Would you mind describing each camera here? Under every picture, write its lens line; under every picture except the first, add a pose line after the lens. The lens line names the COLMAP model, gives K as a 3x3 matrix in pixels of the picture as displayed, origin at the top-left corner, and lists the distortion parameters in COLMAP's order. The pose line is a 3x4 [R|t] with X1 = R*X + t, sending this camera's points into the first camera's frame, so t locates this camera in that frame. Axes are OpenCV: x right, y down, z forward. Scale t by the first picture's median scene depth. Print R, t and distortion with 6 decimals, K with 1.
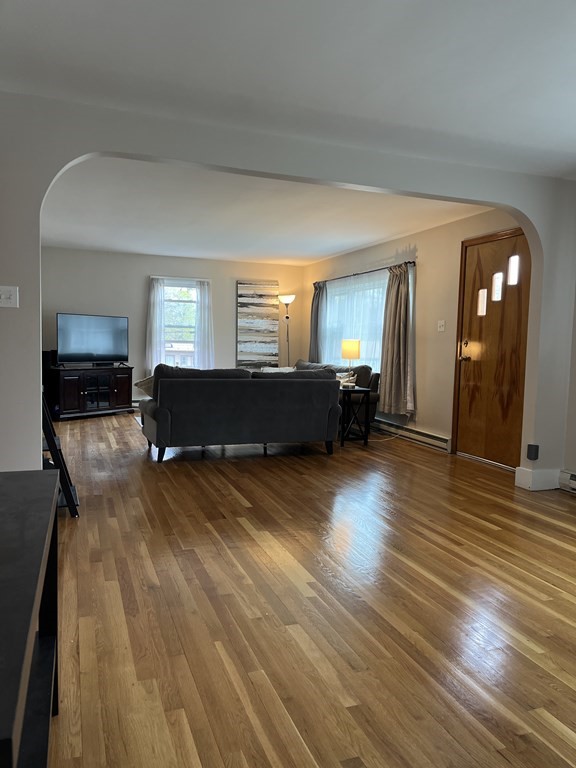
lens RADIAL K [[580.6, 0, 288.7], [0, 580.6, 392.1], [0, 0, 1]] dist [0.053831, -0.065955]
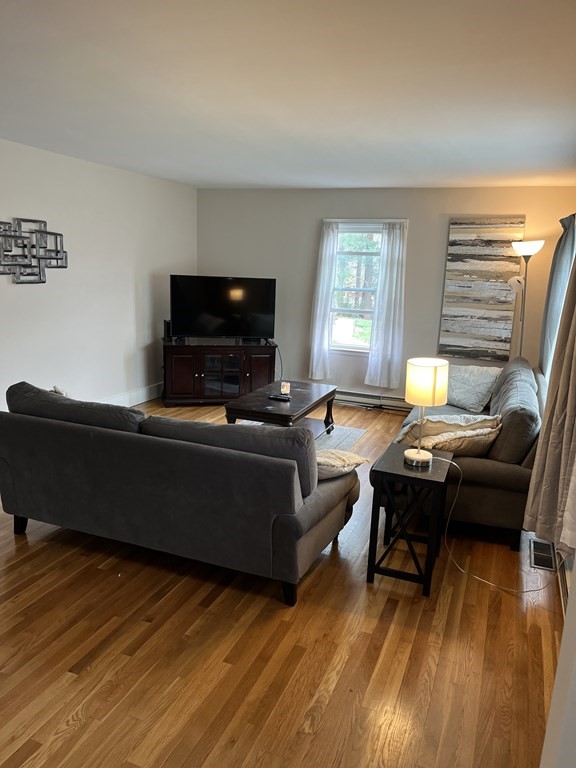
lens RADIAL K [[580.6, 0, 287.6], [0, 580.6, 388.1], [0, 0, 1]] dist [0.053831, -0.065955]
pose [[0.743936, 0.149577, -0.651295, 0.248836], [-0.077936, 0.987397, 0.137744, -0.094481], [0.663690, -0.051713, 0.746218, 0.450243]]
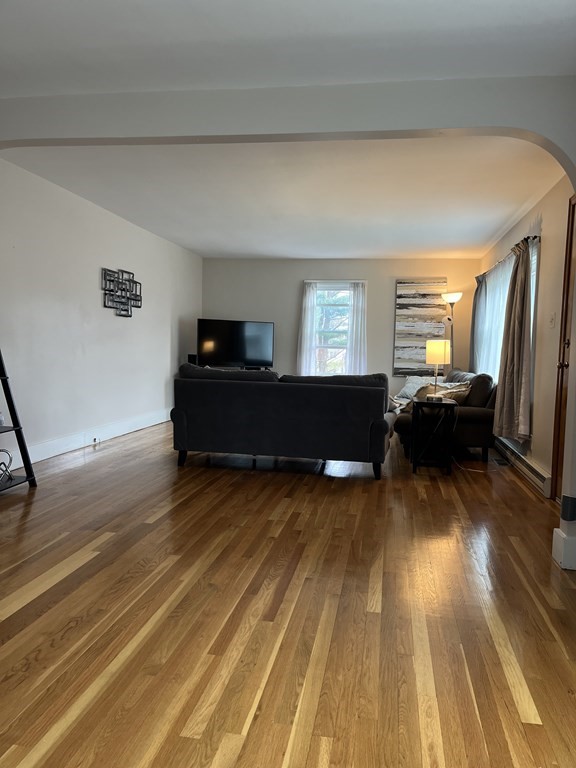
lens RADIAL K [[580.6, 0, 288.4], [0, 580.6, 386.7], [0, 0, 1]] dist [0.053831, -0.065955]
pose [[0.862877, 0.035685, -0.504153, 0.257401], [-0.051590, 0.998513, -0.017622, -0.001340], [0.502775, 0.041215, 0.863434, 0.158378]]
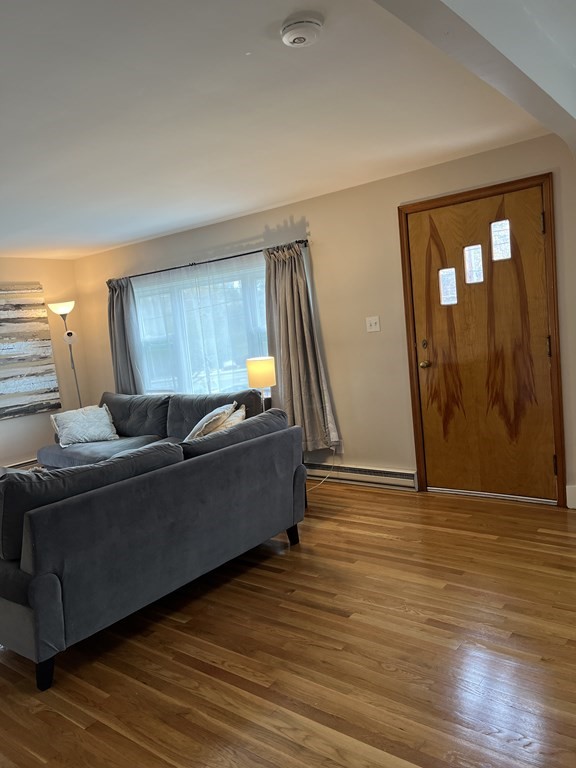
lens RADIAL K [[580.6, 0, 289.8], [0, 580.6, 384.5], [0, 0, 1]] dist [0.053831, -0.065955]
pose [[0.846358, -0.158674, 0.508429, -0.158862], [0.161428, 0.986112, 0.039033, -0.061712], [-0.507562, 0.049039, 0.860219, 0.313018]]
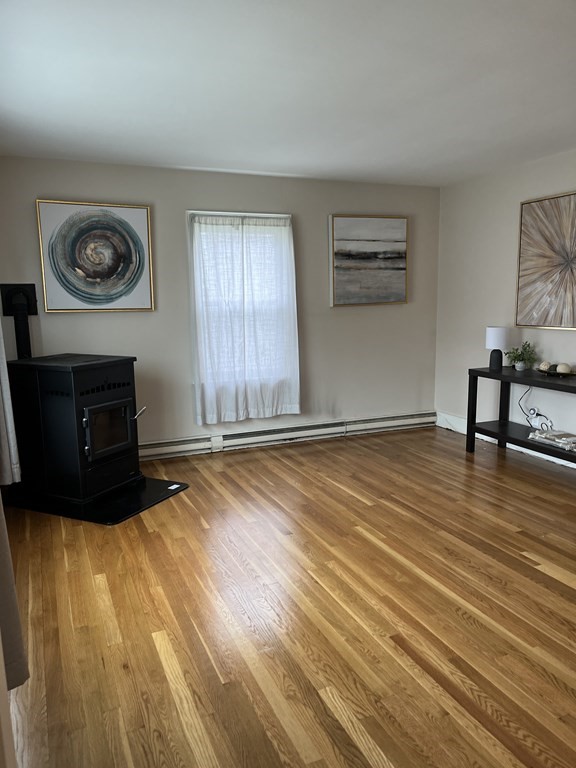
lens RADIAL K [[580.6, 0, 284.6], [0, 580.6, 387.2], [0, 0, 1]] dist [0.053831, -0.065955]
pose [[-0.999022, 0.001952, -0.044179, 0.181779], [-0.008514, 0.971844, 0.235472, -0.081765], [0.043395, 0.235618, -0.970877, 0.639386]]
